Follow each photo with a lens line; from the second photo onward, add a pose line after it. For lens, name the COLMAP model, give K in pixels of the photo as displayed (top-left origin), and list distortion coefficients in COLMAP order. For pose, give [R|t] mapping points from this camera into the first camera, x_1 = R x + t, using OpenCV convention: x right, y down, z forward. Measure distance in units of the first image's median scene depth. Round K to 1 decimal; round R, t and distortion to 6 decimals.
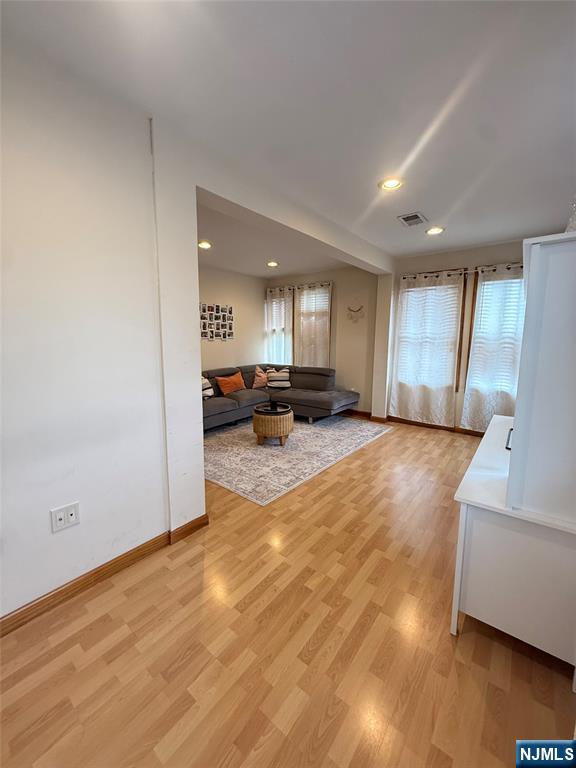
lens RADIAL K [[305.6, 0, 280.5], [0, 305.6, 380.7], [0, 0, 1]] dist [0.000457, 0.000057]
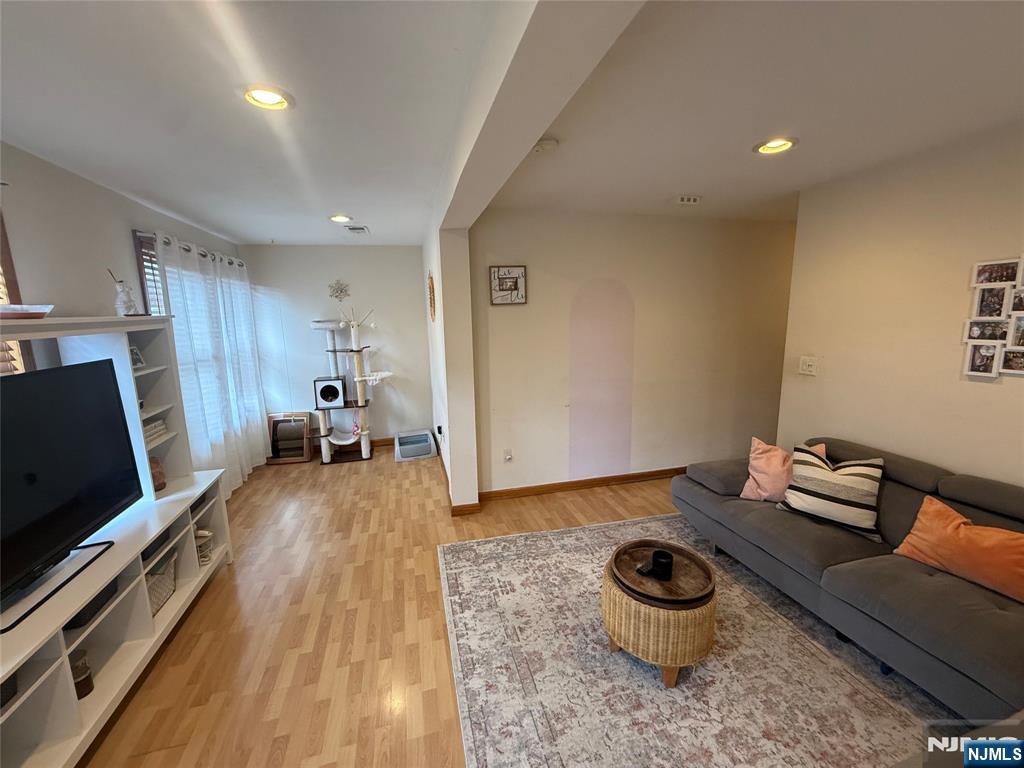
lens RADIAL K [[409.0, 0, 512.0], [0, 409.0, 384.0], [0, 0, 1]] dist [-0.001307, -0.000047]
pose [[-0.578748, 0.151434, -0.801323, 0.592424], [-0.093166, 0.963897, 0.249445, -0.310738], [0.810167, 0.219022, -0.543745, 1.437024]]
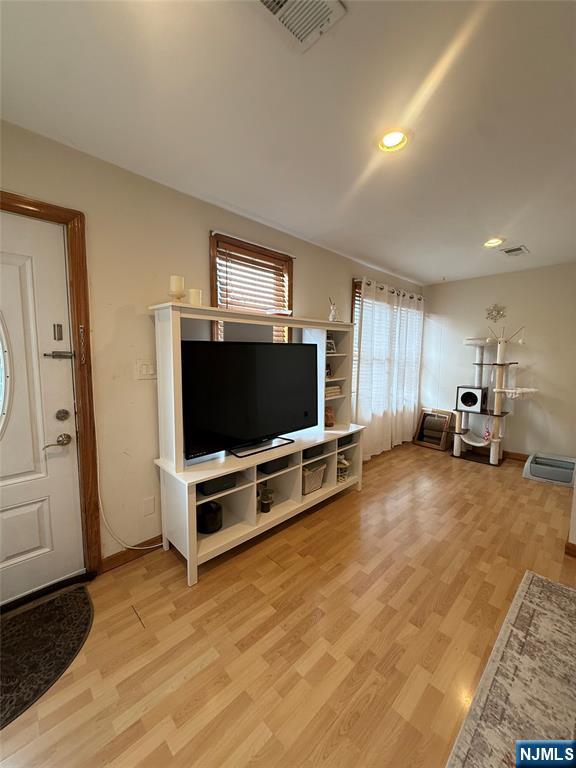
lens RADIAL K [[306.8, 0, 287.0], [0, 306.8, 381.7], [0, 0, 1]] dist [-0.001307, -0.000047]
pose [[-0.993614, -0.017195, 0.111519, 0.406765], [0.008656, 0.973793, 0.227272, -0.217233], [-0.112504, 0.226786, -0.967425, 1.442136]]
